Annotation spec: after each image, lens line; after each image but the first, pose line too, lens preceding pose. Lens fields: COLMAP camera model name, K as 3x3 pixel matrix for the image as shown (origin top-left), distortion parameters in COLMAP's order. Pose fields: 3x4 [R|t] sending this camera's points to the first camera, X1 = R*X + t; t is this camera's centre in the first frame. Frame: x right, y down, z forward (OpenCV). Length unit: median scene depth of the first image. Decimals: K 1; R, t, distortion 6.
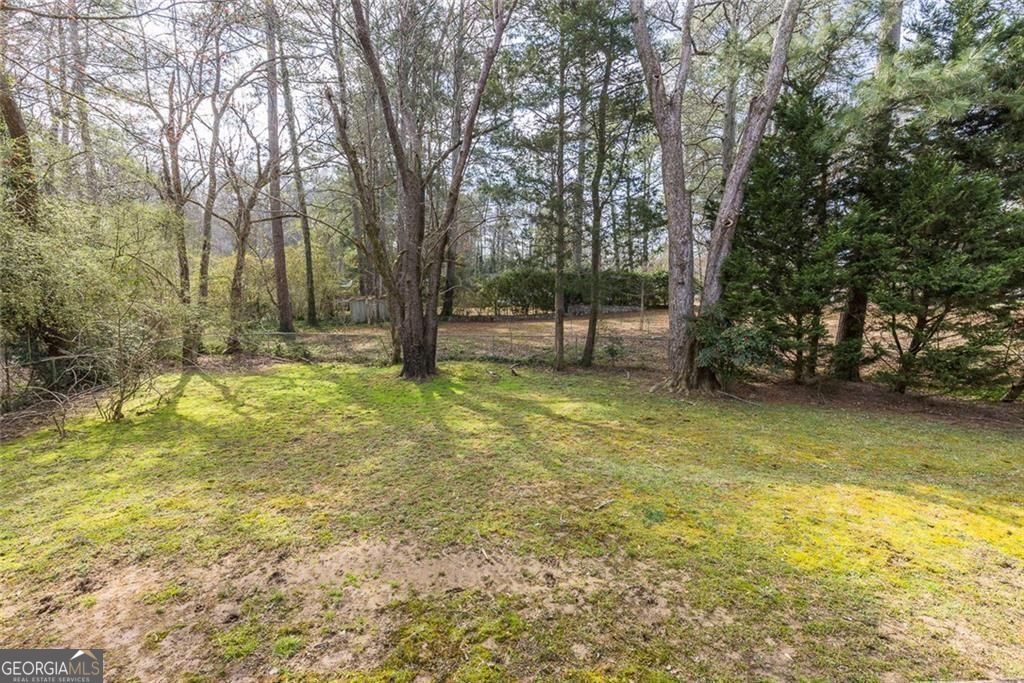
lens RADIAL K [[459.1, 0, 512.0], [0, 459.1, 341.5], [0, 0, 1]] dist [0.001088, -0.000044]
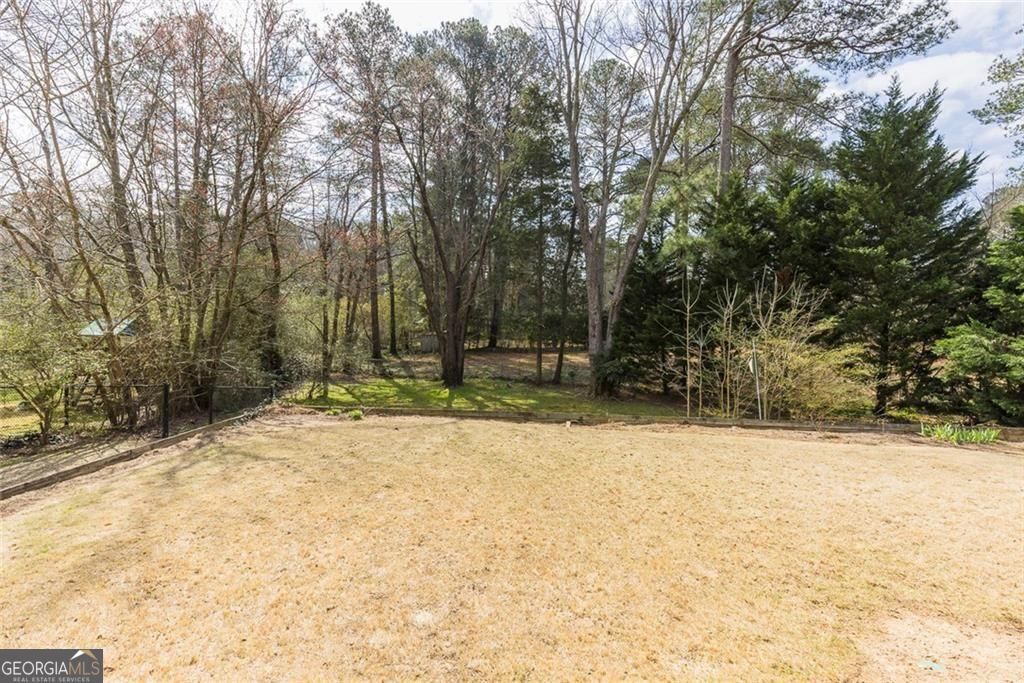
lens RADIAL K [[457.4, 0, 515.7], [0, 457.4, 339.3], [0, 0, 1]] dist [0.001347, -0.000001]
pose [[0.989647, 0.011584, -0.143055, 0.232919], [-0.020928, 0.997731, -0.063986, 0.004682], [0.141990, 0.066318, 0.987644, -0.570411]]
